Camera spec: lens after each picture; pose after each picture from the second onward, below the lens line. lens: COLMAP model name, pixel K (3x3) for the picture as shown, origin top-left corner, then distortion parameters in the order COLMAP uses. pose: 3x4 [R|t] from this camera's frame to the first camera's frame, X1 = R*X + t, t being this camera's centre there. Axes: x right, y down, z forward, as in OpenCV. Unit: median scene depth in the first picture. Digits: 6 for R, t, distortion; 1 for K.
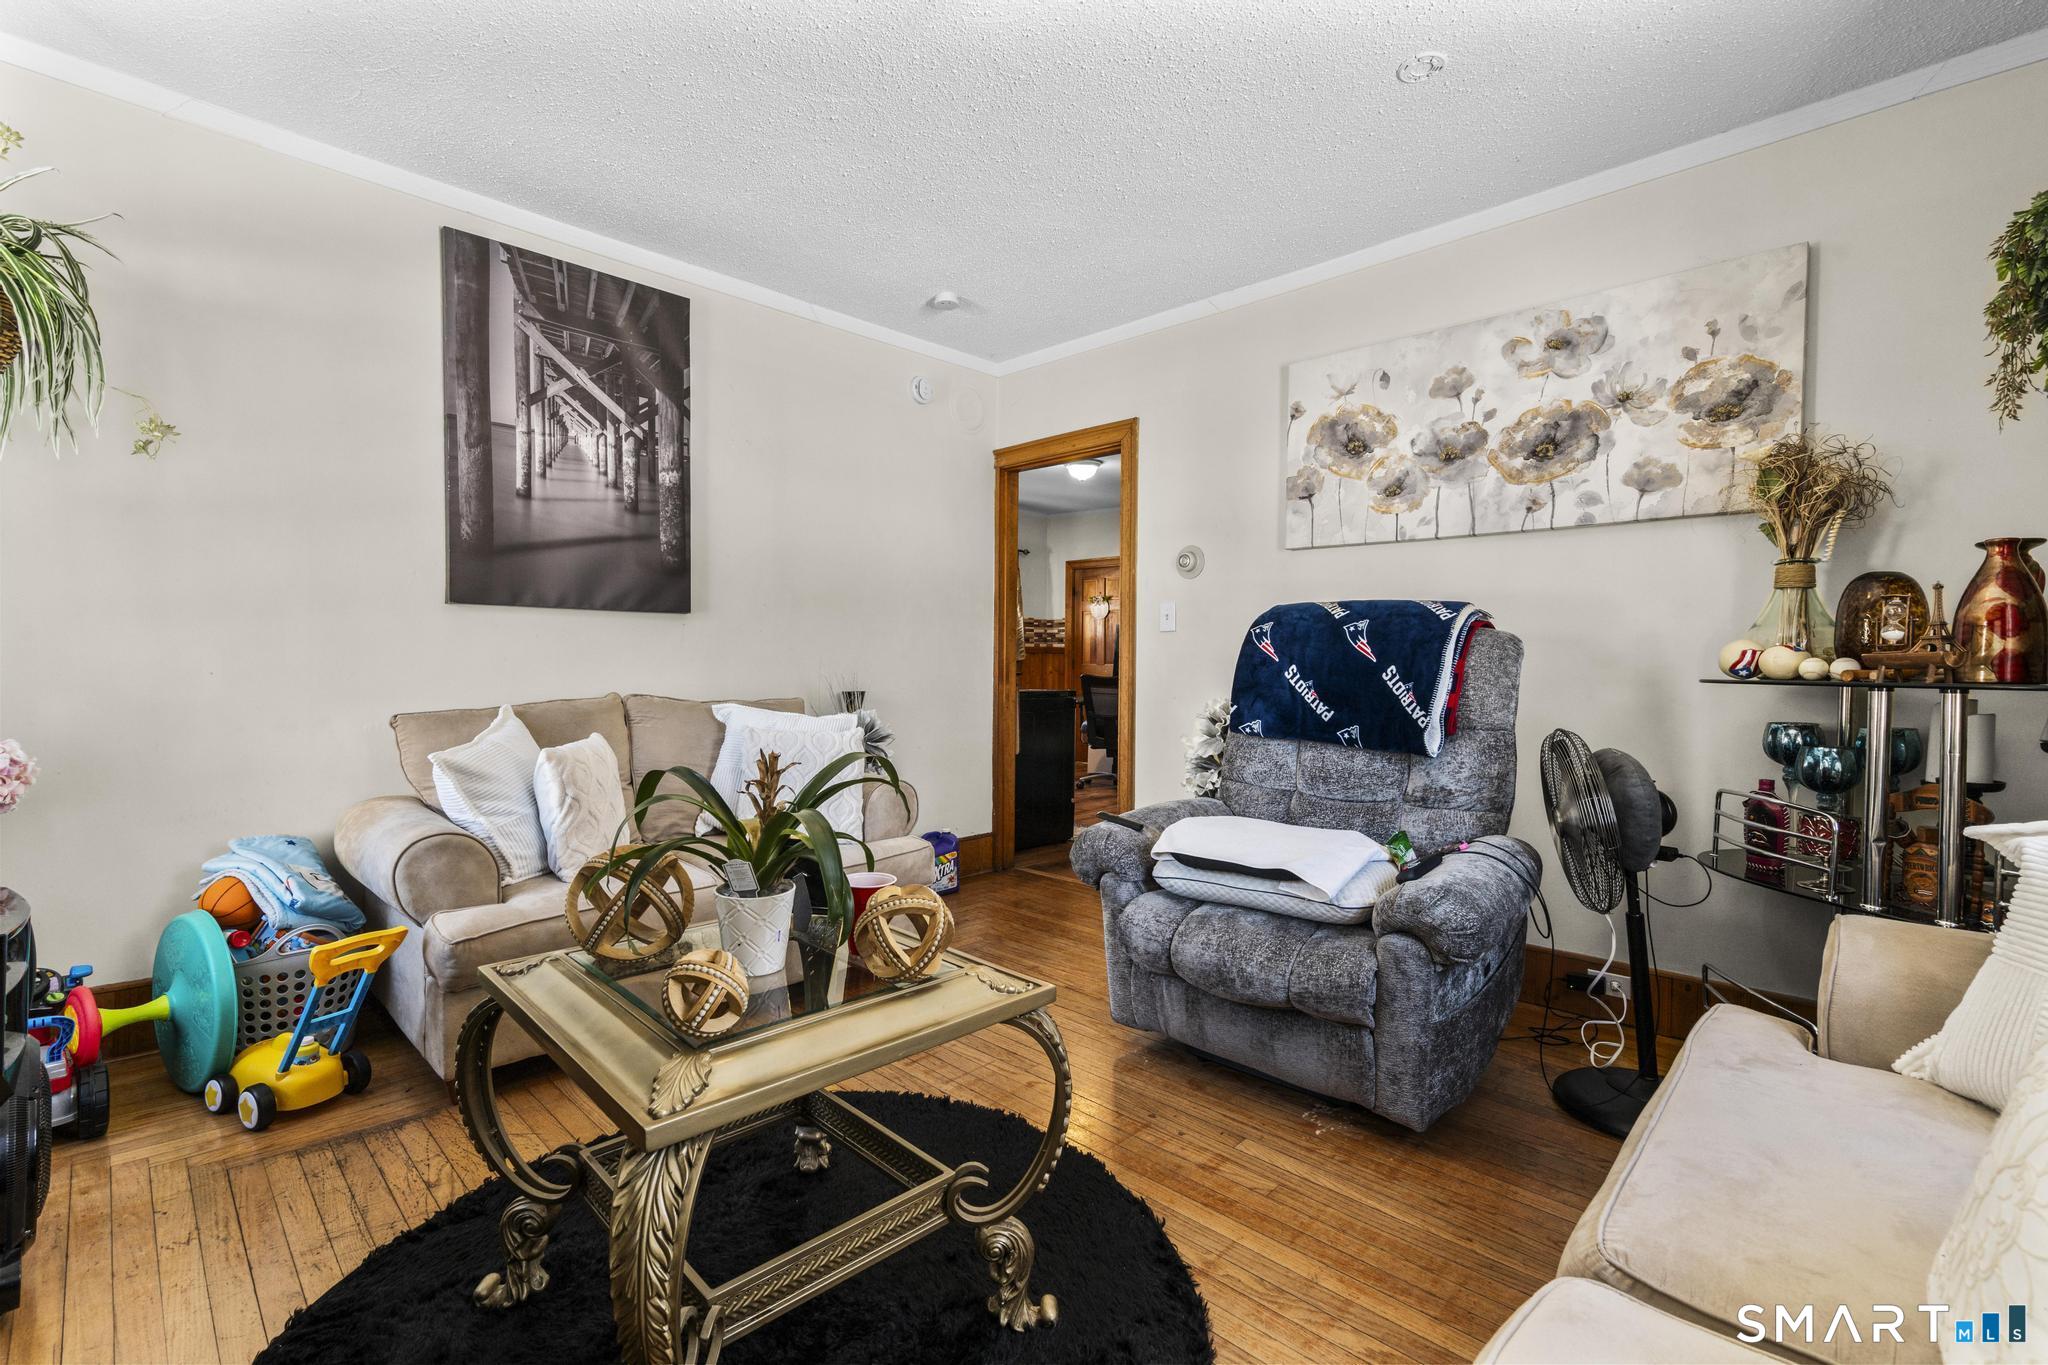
lens RADIAL K [[921.9, 0, 1027.6], [0, 921.9, 683.6], [0, 0, 1]] dist [0.001900, 0.000495]
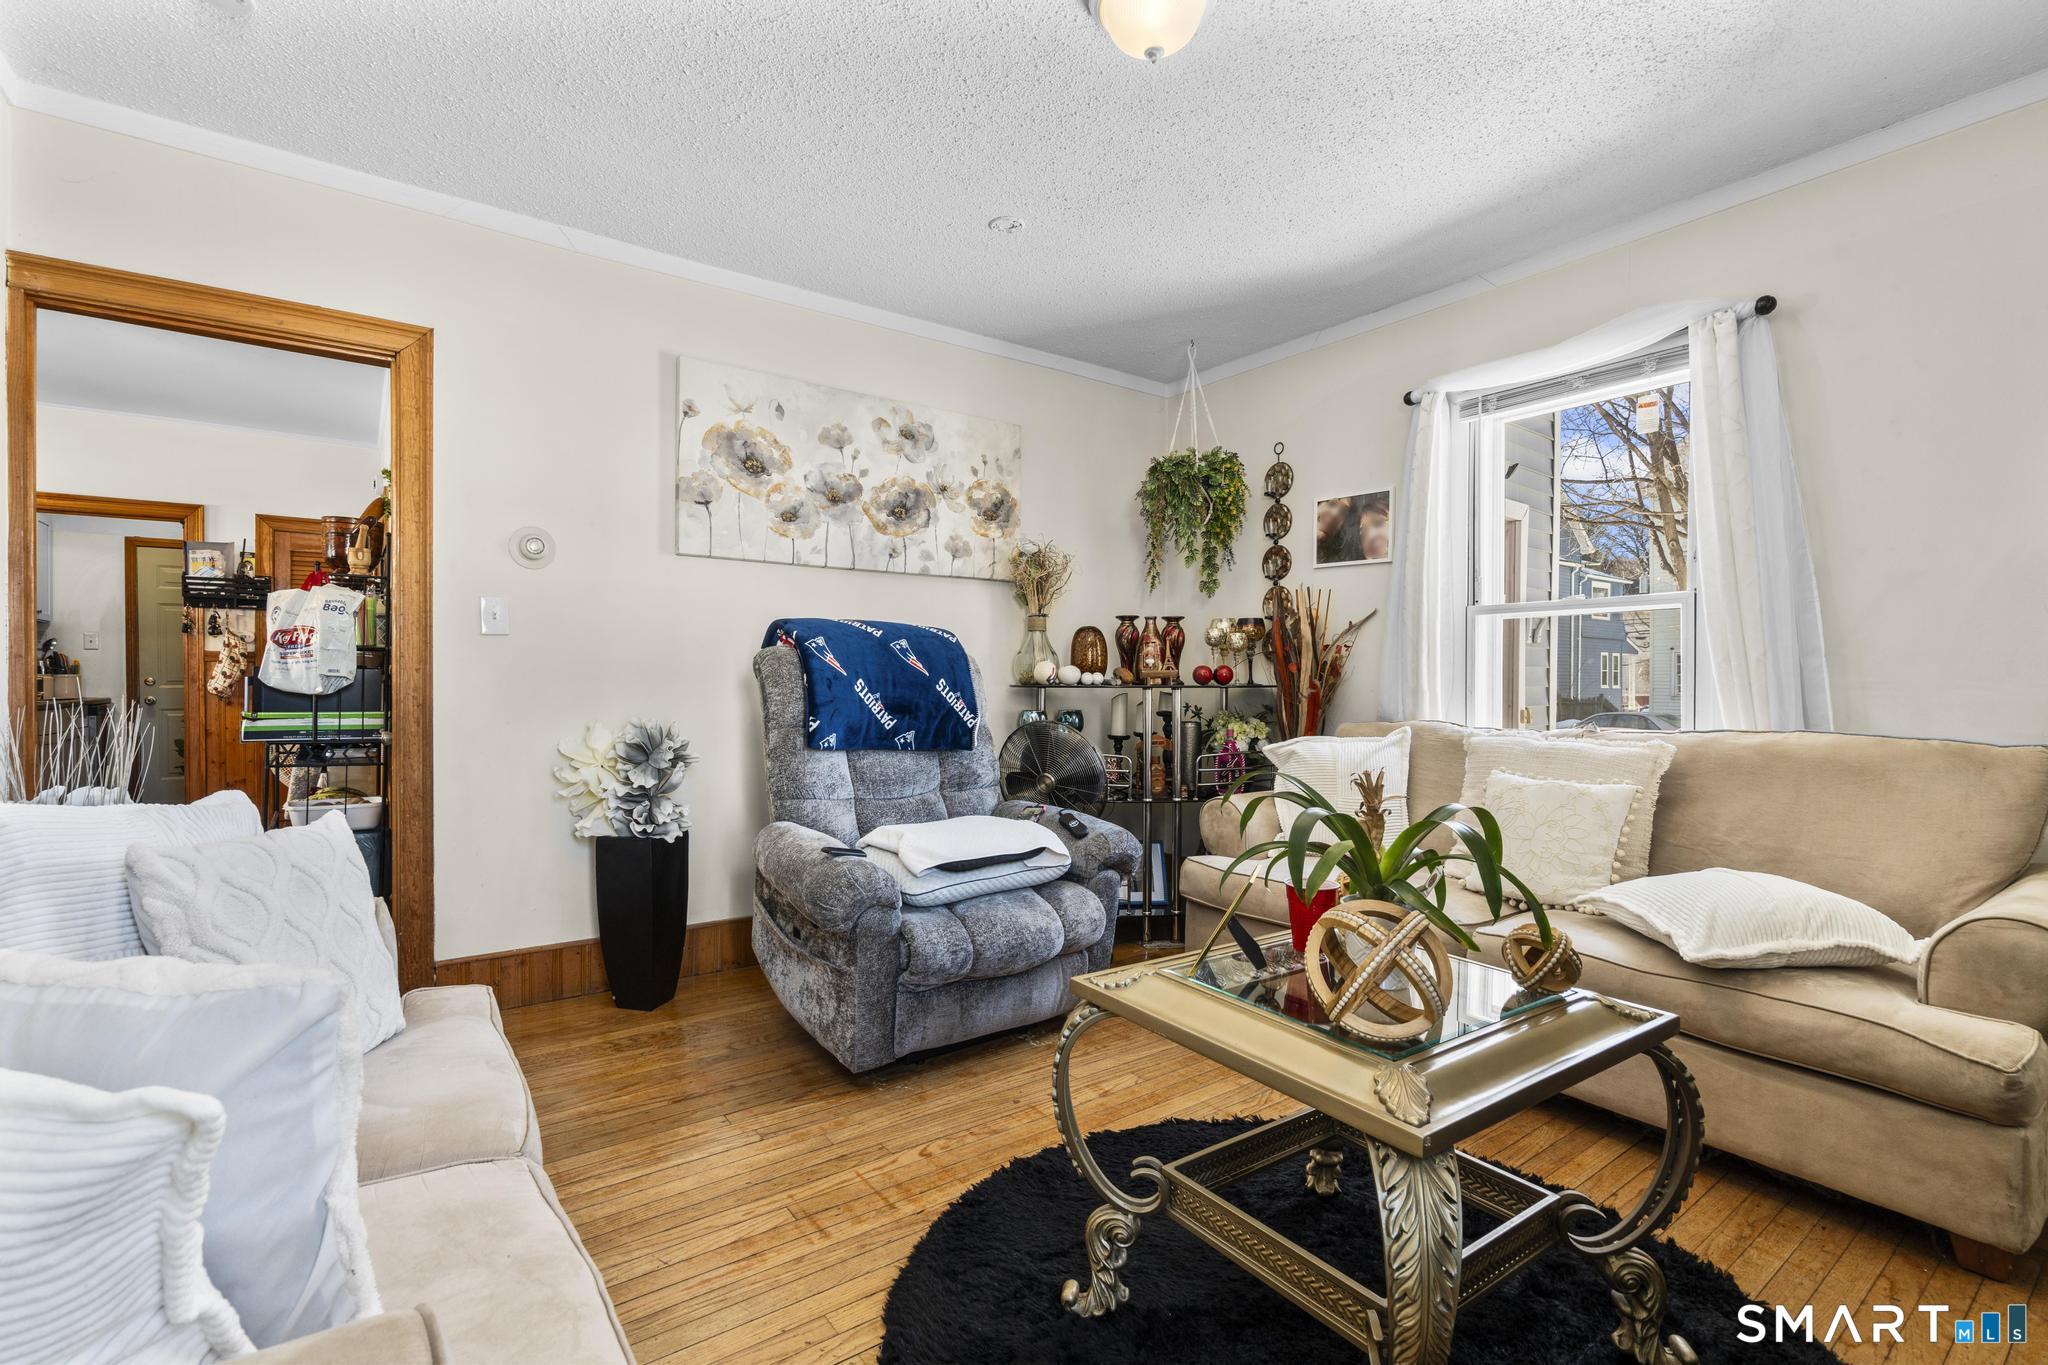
lens RADIAL K [[921.9, 0, 1026.3], [0, 921.9, 680.7], [0, 0, 1]] dist [0.001900, 0.000495]
pose [[0.159142, -0.012689, 0.987174, -0.689839], [0.024280, 0.999665, 0.008936, -0.021978], [-0.986957, 0.022547, 0.159397, 0.610775]]
